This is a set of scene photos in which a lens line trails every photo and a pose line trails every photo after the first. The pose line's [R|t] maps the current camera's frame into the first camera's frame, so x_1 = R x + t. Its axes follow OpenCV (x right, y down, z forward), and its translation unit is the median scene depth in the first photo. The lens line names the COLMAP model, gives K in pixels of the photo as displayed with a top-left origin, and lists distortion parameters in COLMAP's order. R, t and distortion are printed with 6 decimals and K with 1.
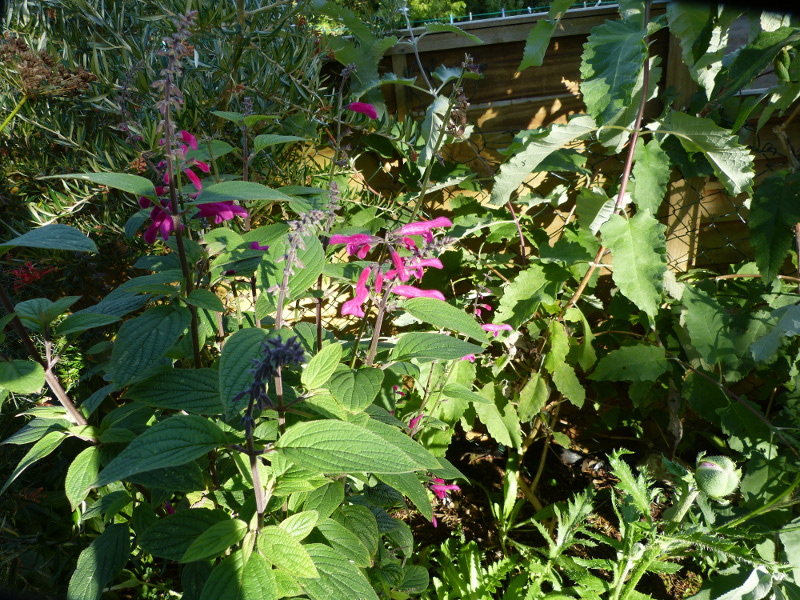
lens RADIAL K [[587.6, 0, 404.6], [0, 587.6, 299.8], [0, 0, 1]] dist [-0.013323, 0.003646]
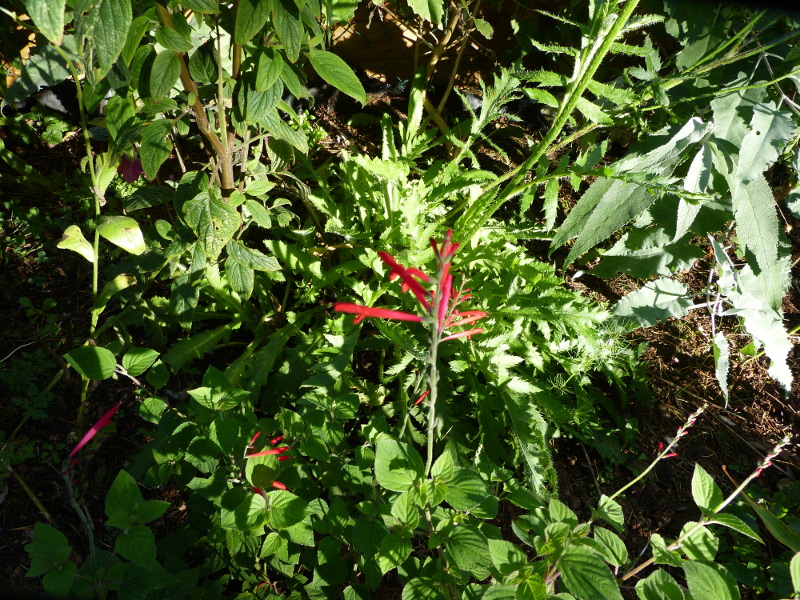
lens RADIAL K [[587.6, 0, 397.3], [0, 587.6, 301.9], [0, 0, 1]] dist [-0.013323, 0.003646]
pose [[0.979836, -0.040303, 0.195698, -0.046299], [-0.042121, 0.915768, 0.399492, 0.317790], [-0.195315, -0.399680, 0.895605, 0.117082]]
